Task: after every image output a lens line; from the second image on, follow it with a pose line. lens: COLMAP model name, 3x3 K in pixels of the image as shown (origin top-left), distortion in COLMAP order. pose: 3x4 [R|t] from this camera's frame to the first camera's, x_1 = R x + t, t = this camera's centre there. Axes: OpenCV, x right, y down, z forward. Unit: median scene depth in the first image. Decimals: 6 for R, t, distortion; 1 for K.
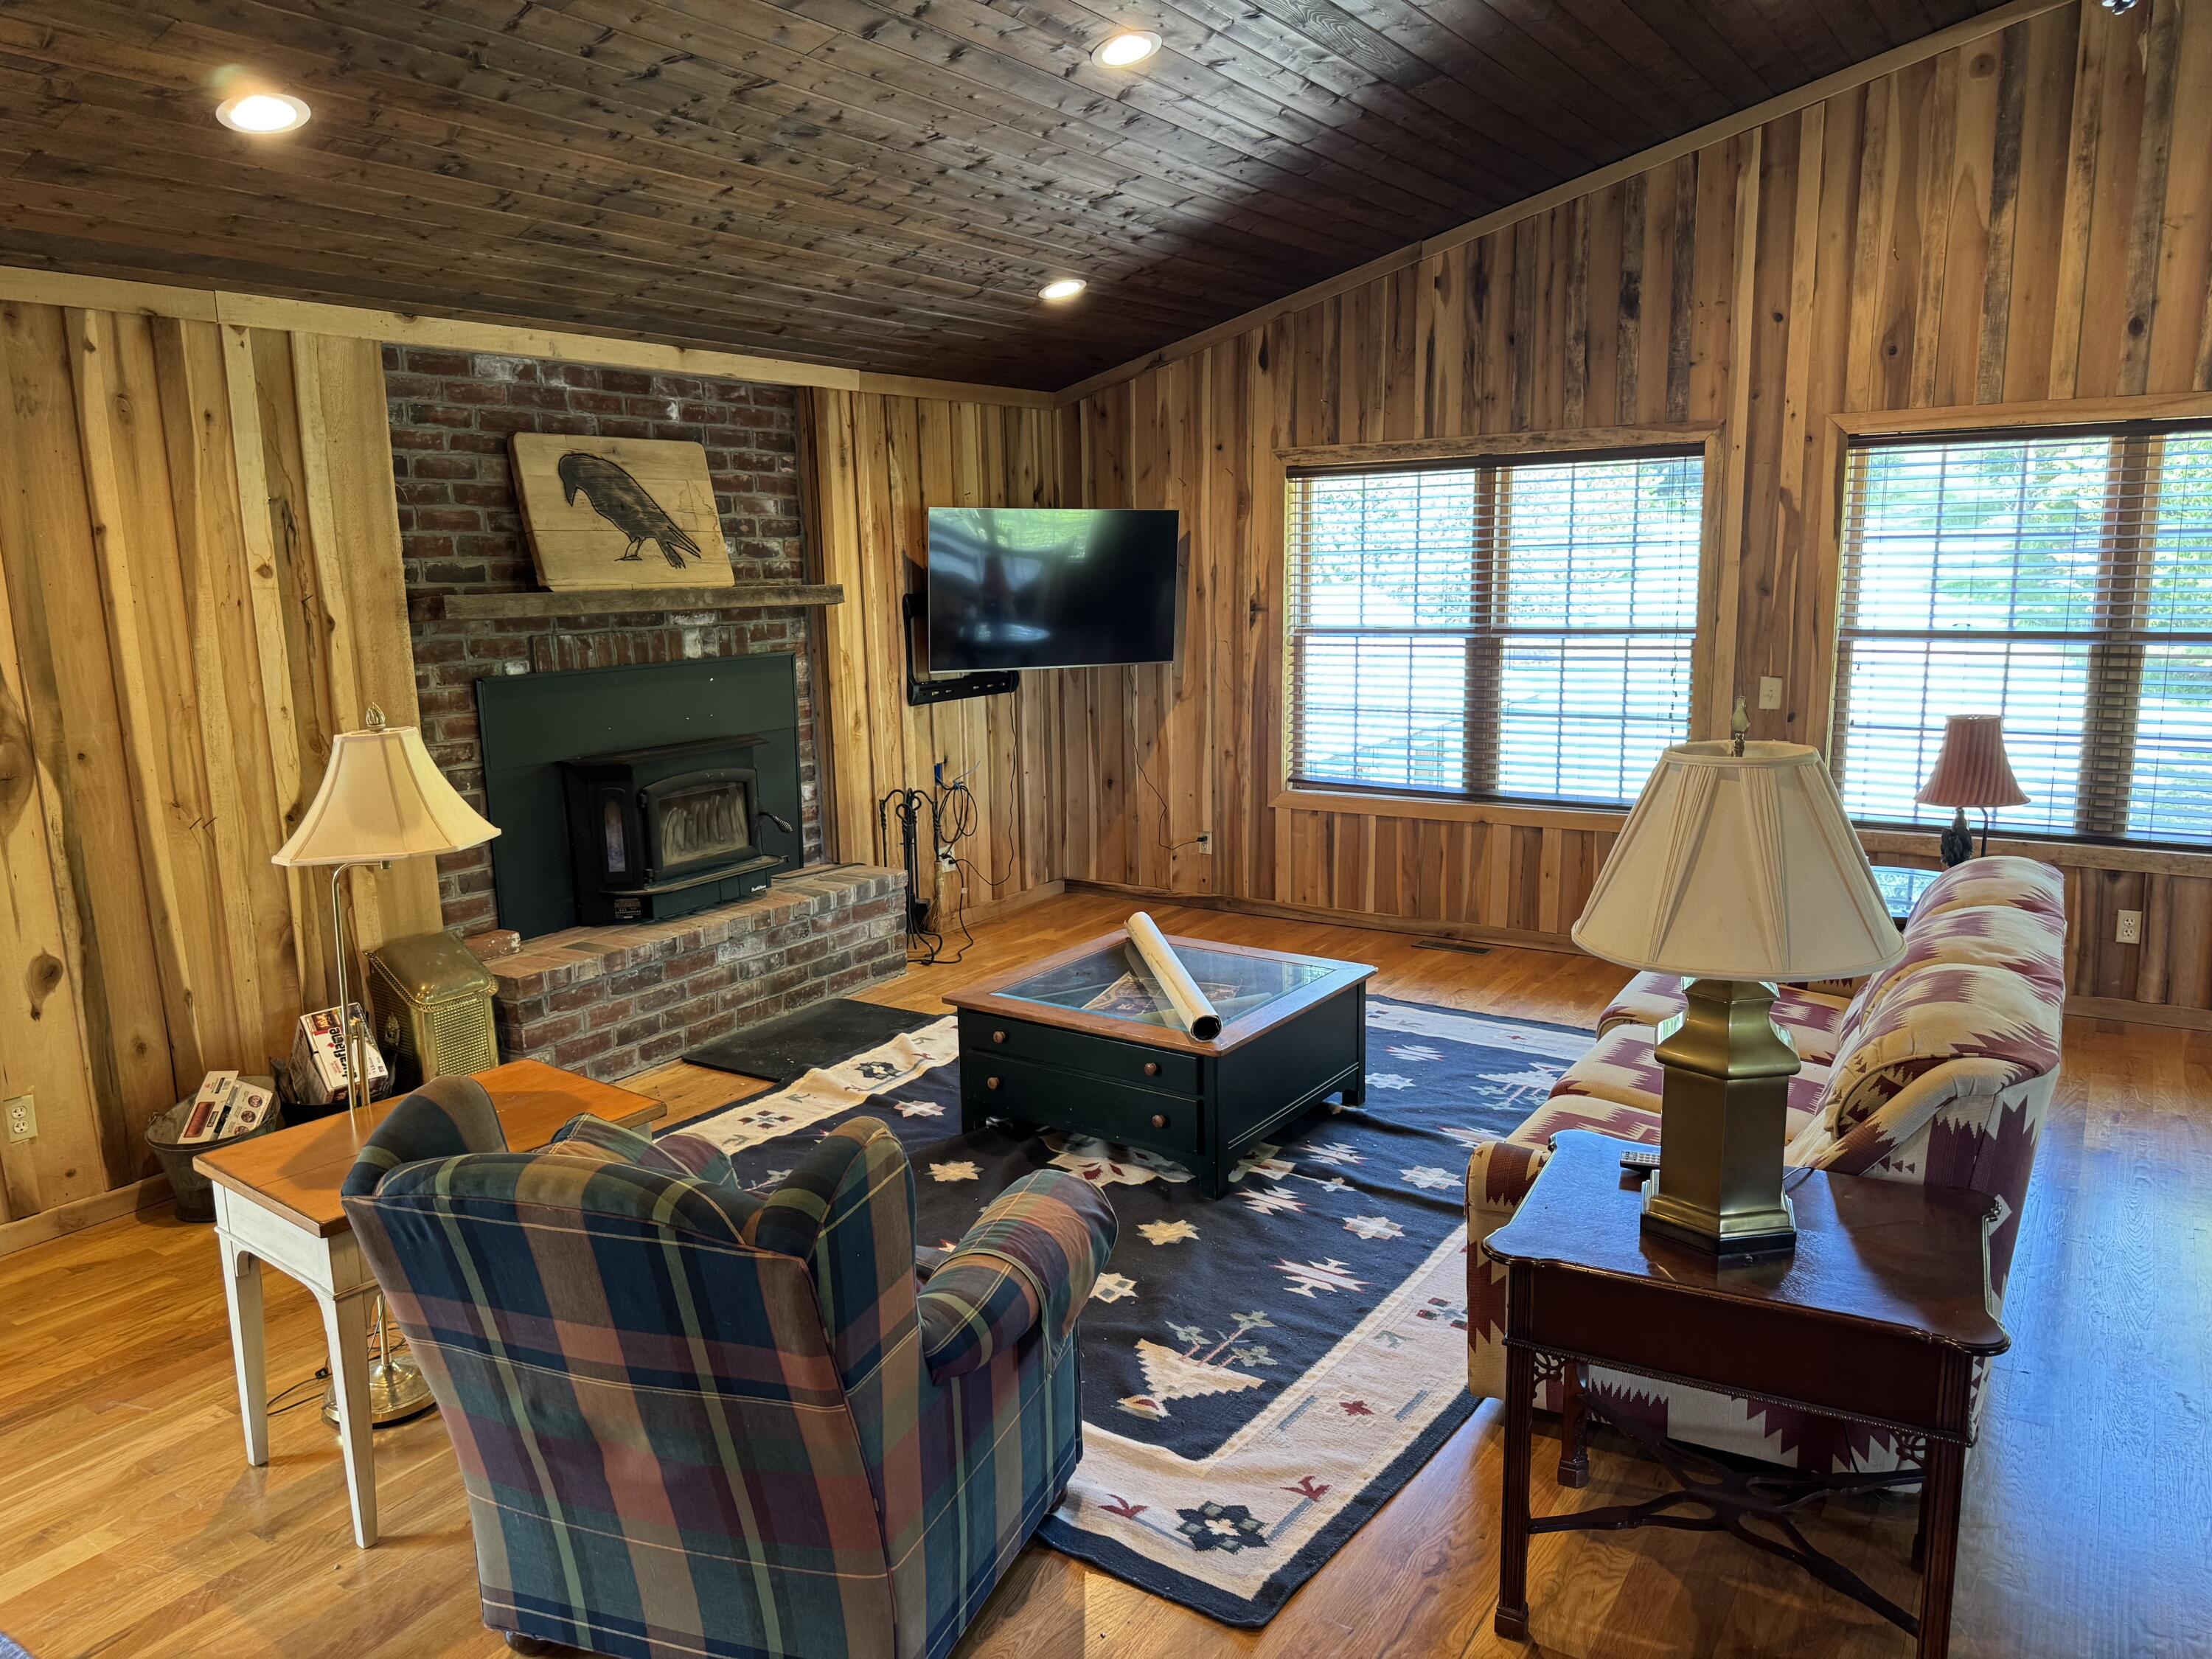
lens RADIAL K [[1573.5, 0, 1094.6], [0, 1573.5, 835.2], [0, 0, 1]] dist [0.006519, -0.009022]
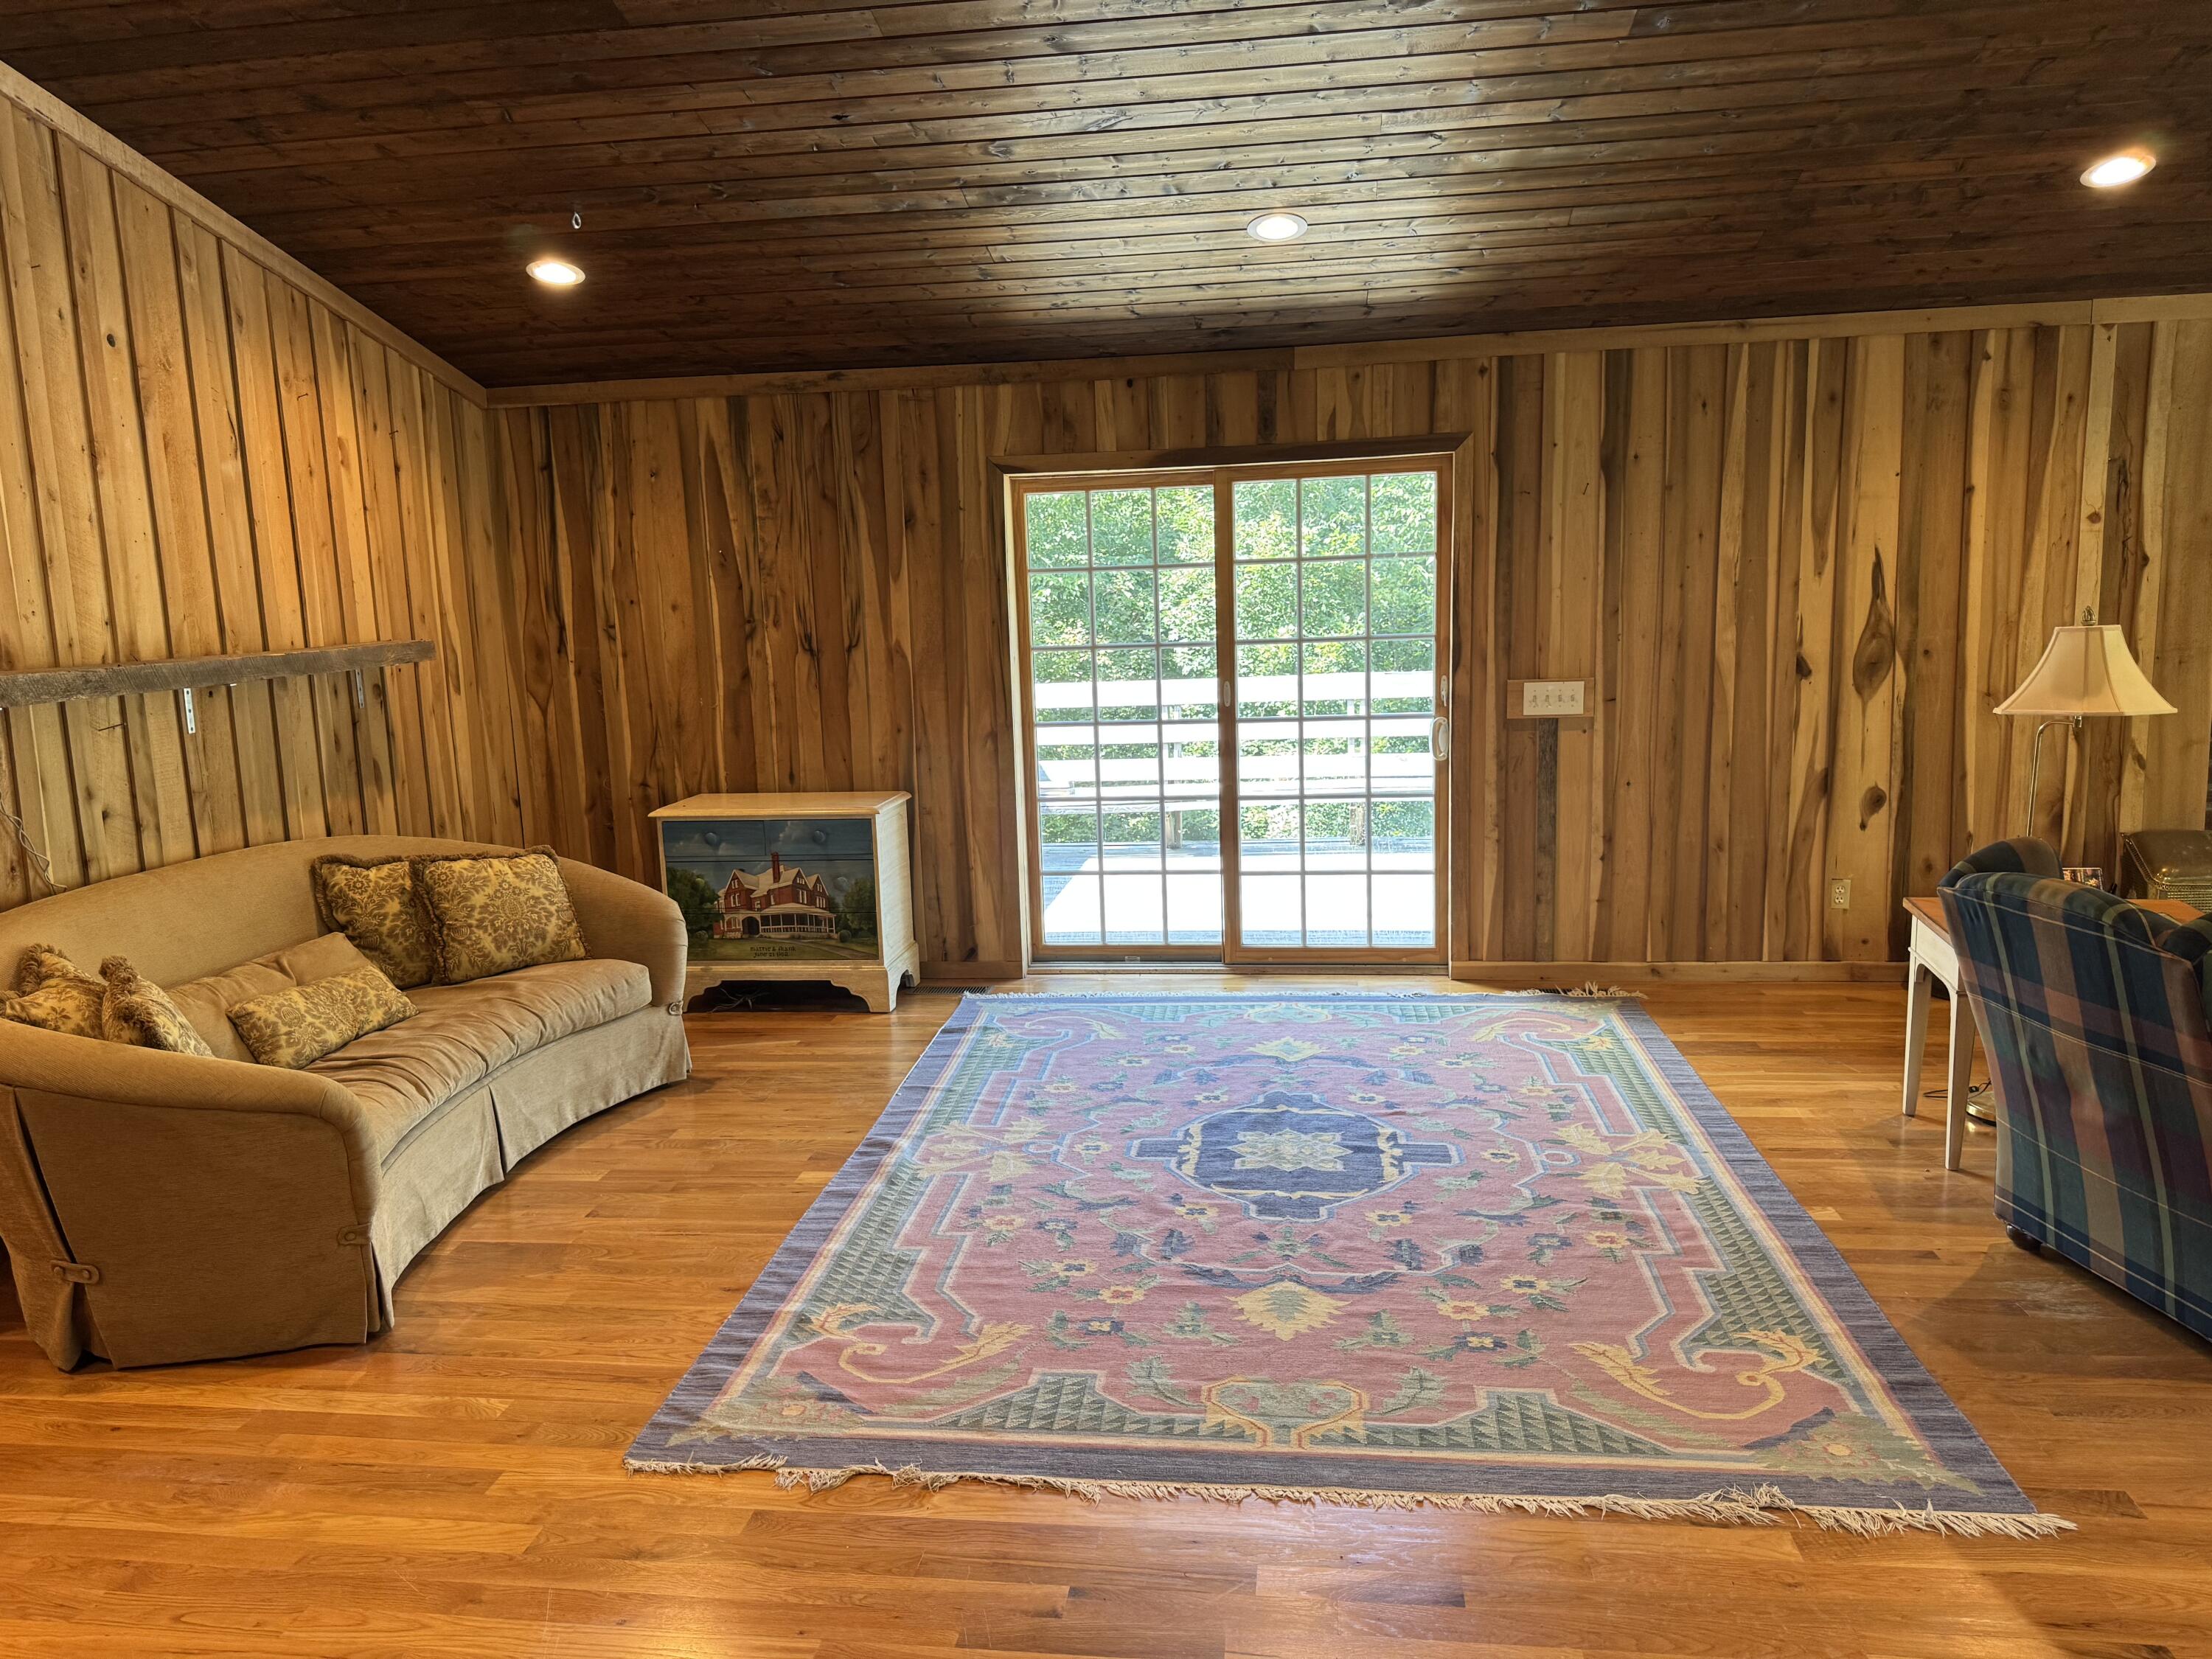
lens RADIAL K [[1573.5, 0, 1094.6], [0, 1573.5, 835.2], [0, 0, 1]] dist [0.006519, -0.009022]
pose [[0.426072, 0.152993, -0.891659, 0.335139], [-0.137701, 0.985080, 0.103223, 0.071191], [0.894148, 0.078802, 0.440783, -0.285696]]
